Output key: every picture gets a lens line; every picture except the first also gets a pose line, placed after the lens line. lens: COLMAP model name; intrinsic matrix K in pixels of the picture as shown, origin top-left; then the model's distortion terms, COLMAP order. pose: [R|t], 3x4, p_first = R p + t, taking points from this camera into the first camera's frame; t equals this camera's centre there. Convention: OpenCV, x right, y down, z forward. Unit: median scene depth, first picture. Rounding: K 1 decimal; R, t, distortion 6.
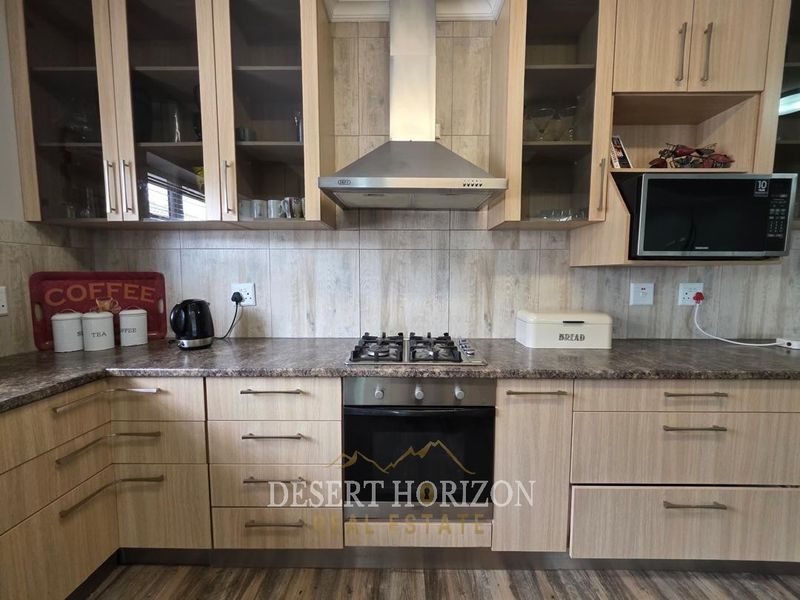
lens RADIAL K [[321.2, 0, 400.0], [0, 321.2, 300.0], [0, 0, 1]] dist [-0.001339, 0.000006]
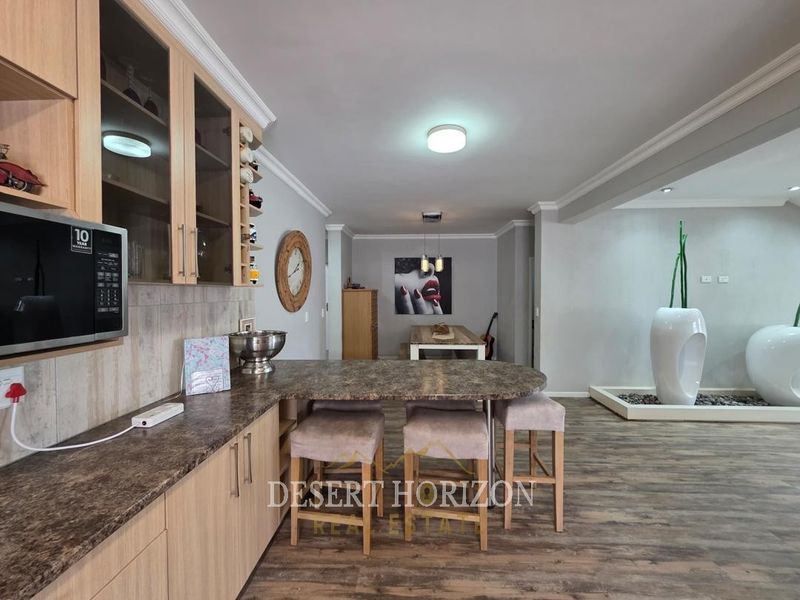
lens RADIAL K [[322.8, 0, 400.0], [0, 322.8, 300.0], [0, 0, 1]] dist [-0.001307, -0.000266]
pose [[0.034329, -0.022392, 0.999160, 0.415405], [0.079267, 0.996660, 0.019612, -0.160609], [-0.996262, 0.078527, 0.035989, 0.285447]]
